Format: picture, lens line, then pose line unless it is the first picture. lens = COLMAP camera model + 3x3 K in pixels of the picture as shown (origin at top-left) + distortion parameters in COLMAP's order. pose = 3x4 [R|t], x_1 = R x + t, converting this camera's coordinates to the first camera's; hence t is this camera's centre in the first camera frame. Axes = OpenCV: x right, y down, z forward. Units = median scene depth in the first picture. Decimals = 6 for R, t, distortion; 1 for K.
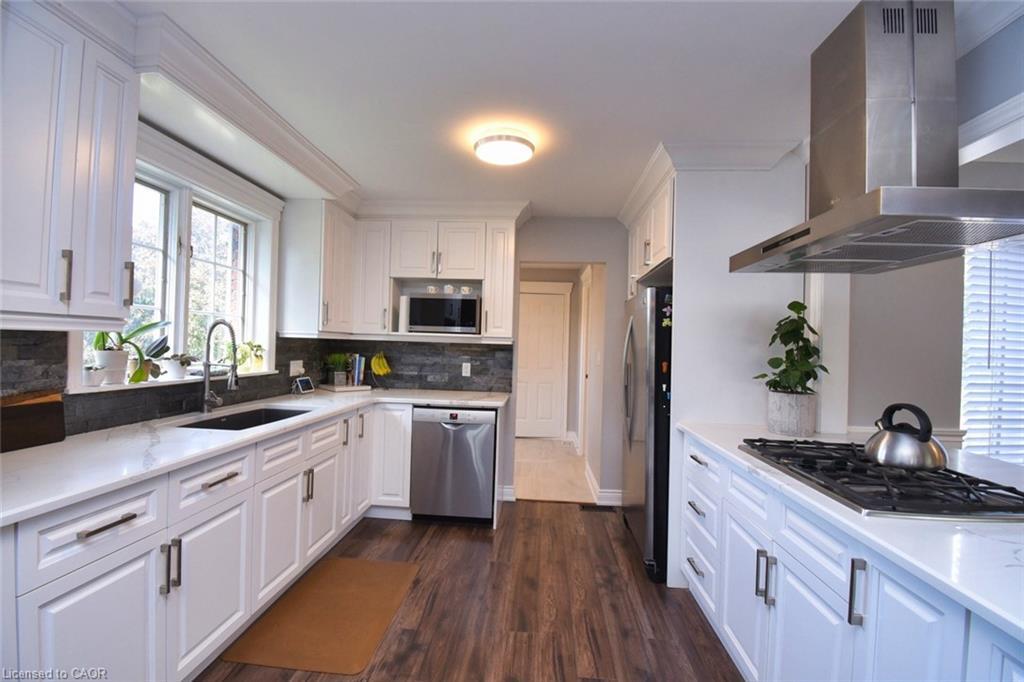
lens RADIAL K [[450.7, 0, 507.0], [0, 450.7, 343.9], [0, 0, 1]] dist [0.022563, -0.027981]
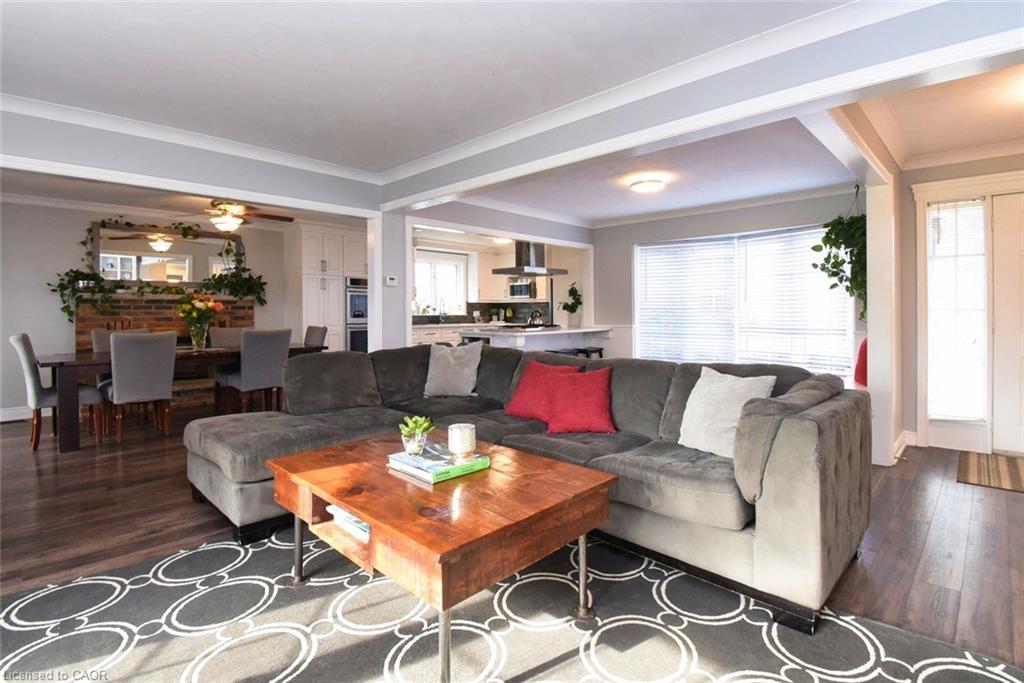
lens RADIAL K [[493.2, 0, 502.4], [0, 493.2, 312.0], [0, 0, 1]] dist [0.027554, -0.032733]
pose [[0.764789, -0.031328, -0.643518, 1.781695], [0.026568, 0.999501, -0.017084, 0.109432], [0.643732, -0.004031, 0.765240, -1.333913]]
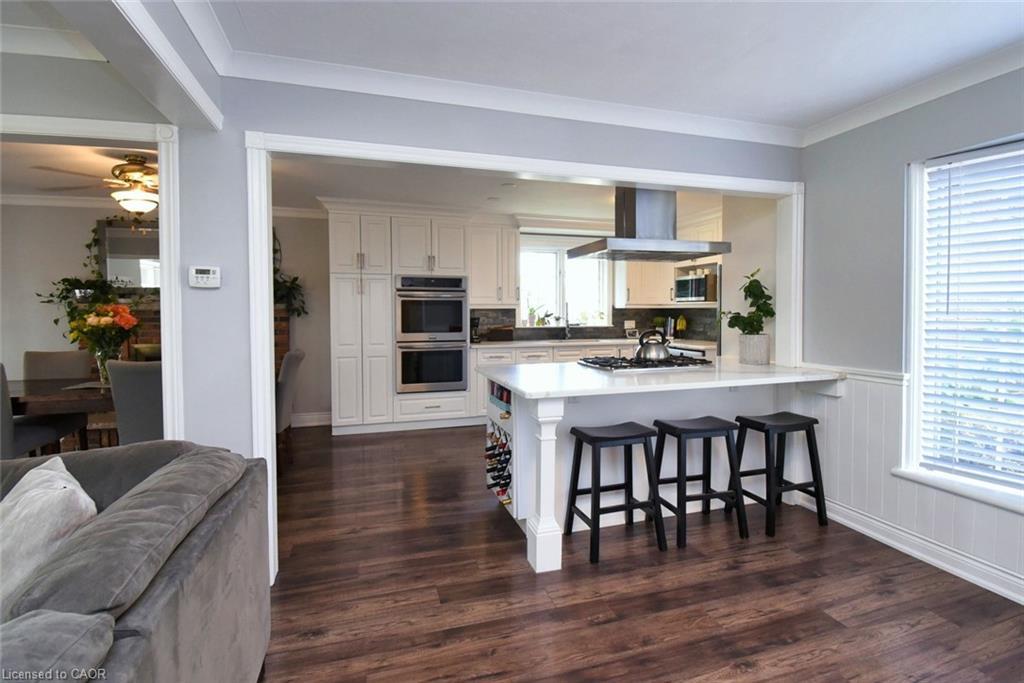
lens RADIAL K [[477.4, 0, 507.8], [0, 477.4, 325.2], [0, 0, 1]] dist [0.023200, -0.029006]
pose [[0.368885, -0.004550, -0.929464, 1.319104], [0.014795, 0.999890, 0.000977, 0.052022], [0.929357, -0.014112, 0.368912, -0.202285]]
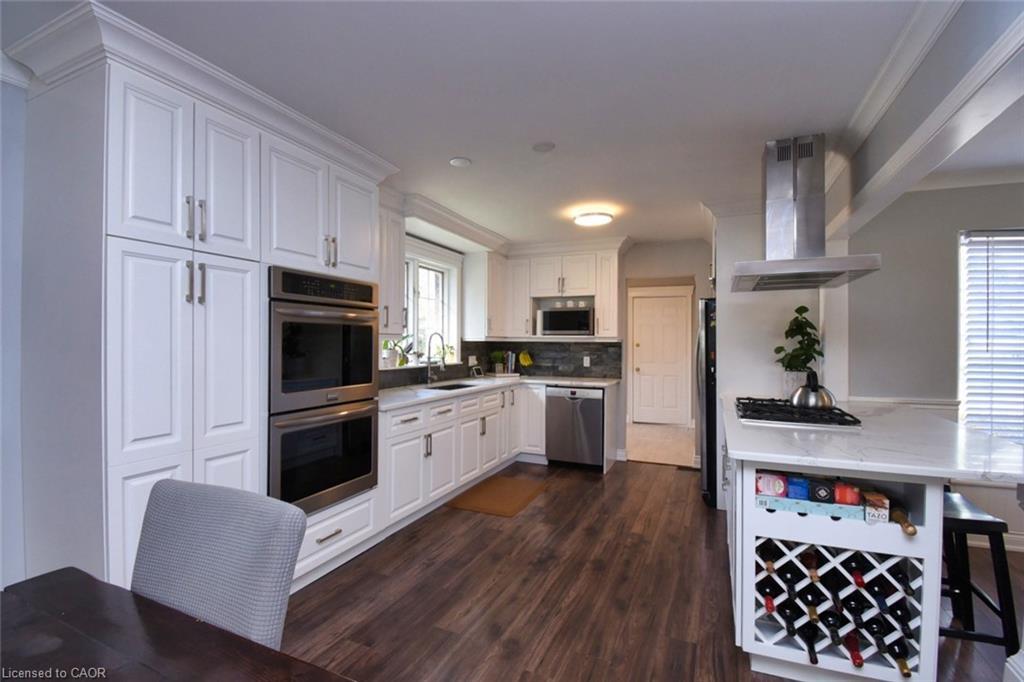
lens RADIAL K [[467.6, 0, 508.0], [0, 467.6, 342.6], [0, 0, 1]] dist [-0.001693, -0.000209]
pose [[0.943200, -0.024186, -0.331345, 0.200162], [0.022976, 0.999707, -0.007569, 0.007023], [0.331431, -0.000474, 0.943479, -0.520695]]
